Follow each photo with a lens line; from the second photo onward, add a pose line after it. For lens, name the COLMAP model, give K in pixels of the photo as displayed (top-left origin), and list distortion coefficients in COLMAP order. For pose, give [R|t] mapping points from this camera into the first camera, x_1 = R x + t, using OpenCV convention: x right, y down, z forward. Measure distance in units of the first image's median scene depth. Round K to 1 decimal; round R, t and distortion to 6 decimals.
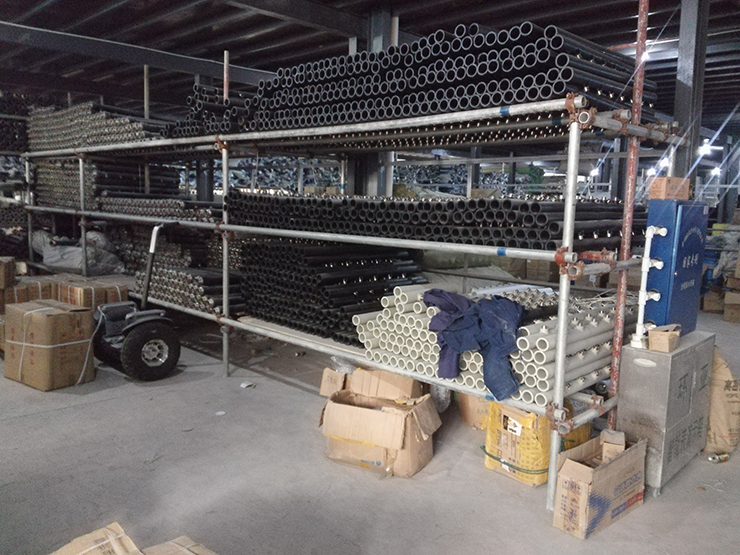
lens RADIAL K [[620.9, 0, 372.9], [0, 620.9, 275.7], [0, 0, 1]] dist [0.055436, -0.078400]
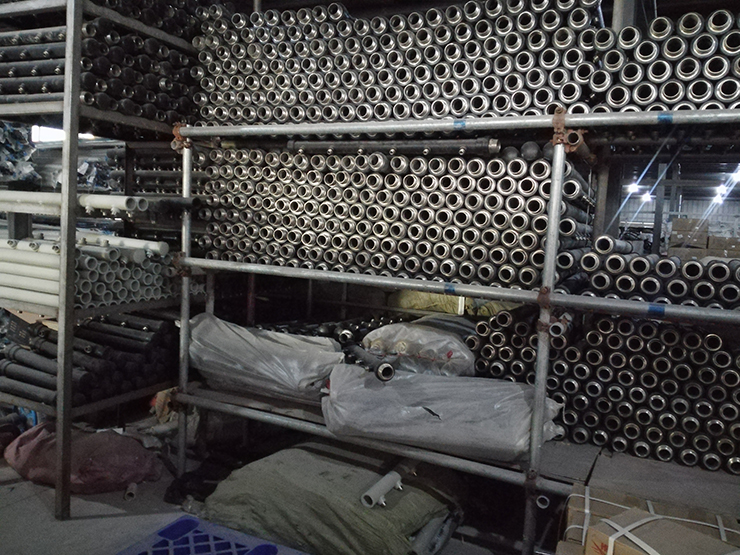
lens RADIAL K [[620.9, 0, 367.8], [0, 620.9, 277.1], [0, 0, 1]] dist [0.055436, -0.078400]
pose [[0.944489, 0.010491, 0.328377, -0.274019], [-0.001960, 0.999652, -0.026300, -0.042435], [-0.328539, 0.024196, 0.944181, 0.280381]]
